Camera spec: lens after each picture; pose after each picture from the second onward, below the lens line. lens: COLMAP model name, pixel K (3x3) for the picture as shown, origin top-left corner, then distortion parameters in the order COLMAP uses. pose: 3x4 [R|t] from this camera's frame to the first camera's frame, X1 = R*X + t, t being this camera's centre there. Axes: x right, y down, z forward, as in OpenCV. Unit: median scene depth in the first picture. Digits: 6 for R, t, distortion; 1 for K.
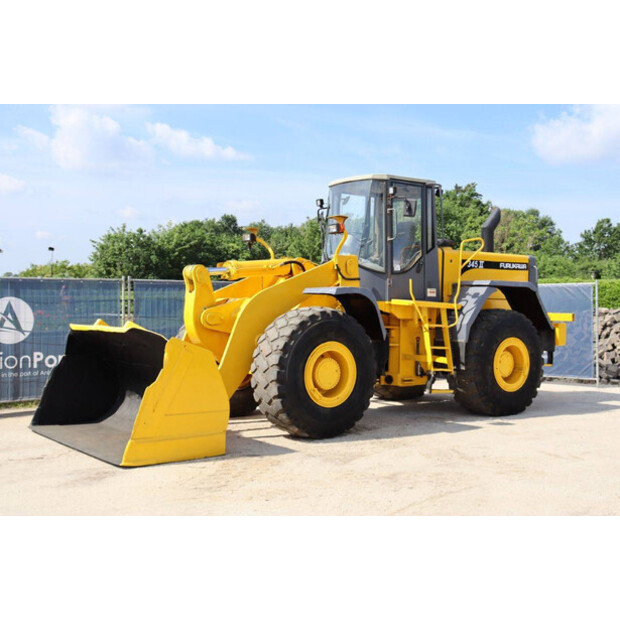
lens RADIAL K [[797.5, 0, 327.1], [0, 797.5, 303.3], [0, 0, 1]] dist [0.038172, 0.000000]
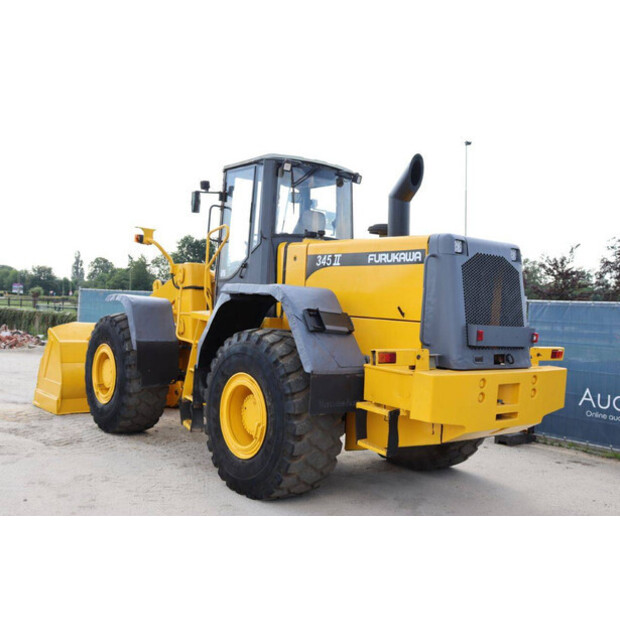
lens RADIAL K [[680.5, 0, 311.1], [0, 680.5, 307.1], [0, 0, 1]] dist [-0.056483, 0.000000]
pose [[0.011157, -0.004155, -0.999929, 0.776276], [-0.046600, 0.998903, -0.004671, -0.009498], [0.998851, 0.046649, 0.010951, 1.052958]]
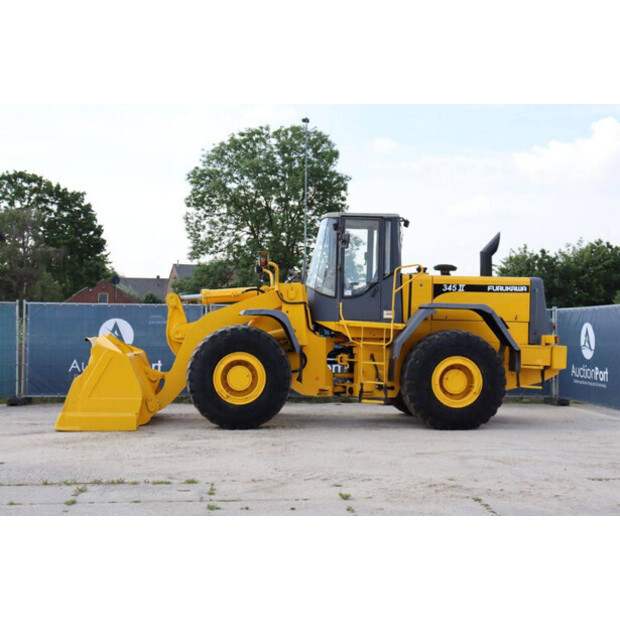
lens RADIAL K [[930.6, 0, 313.0], [0, 930.6, 311.2], [0, 0, 1]] dist [0.115665, 0.000000]
pose [[0.845624, -0.003889, -0.533765, 0.738201], [-0.009296, 0.999714, -0.022012, 0.011641], [0.533699, 0.023575, 0.845346, -0.155004]]
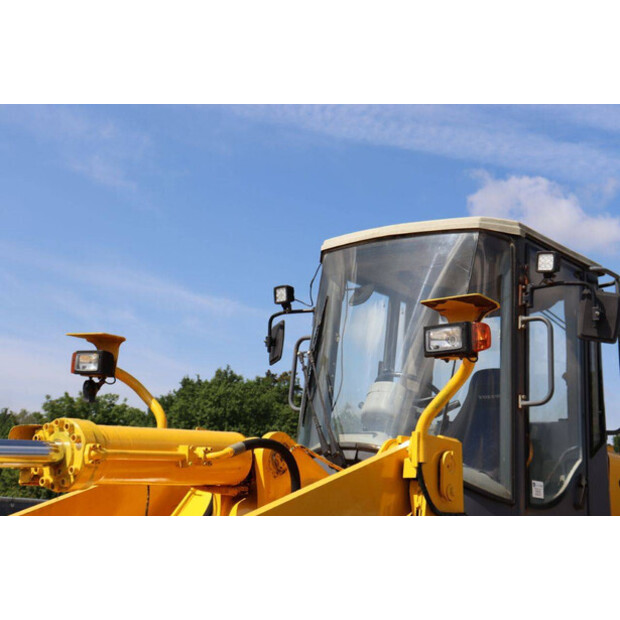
lens RADIAL K [[1094.1, 0, 310.6], [0, 1094.1, 308.8], [0, 0, 1]] dist [0.129631, 0.000000]
pose [[0.968951, 0.111126, 0.220875, -0.115158], [-0.063223, 0.974967, -0.213170, -0.013009], [-0.239034, 0.192587, 0.951721, 0.542702]]
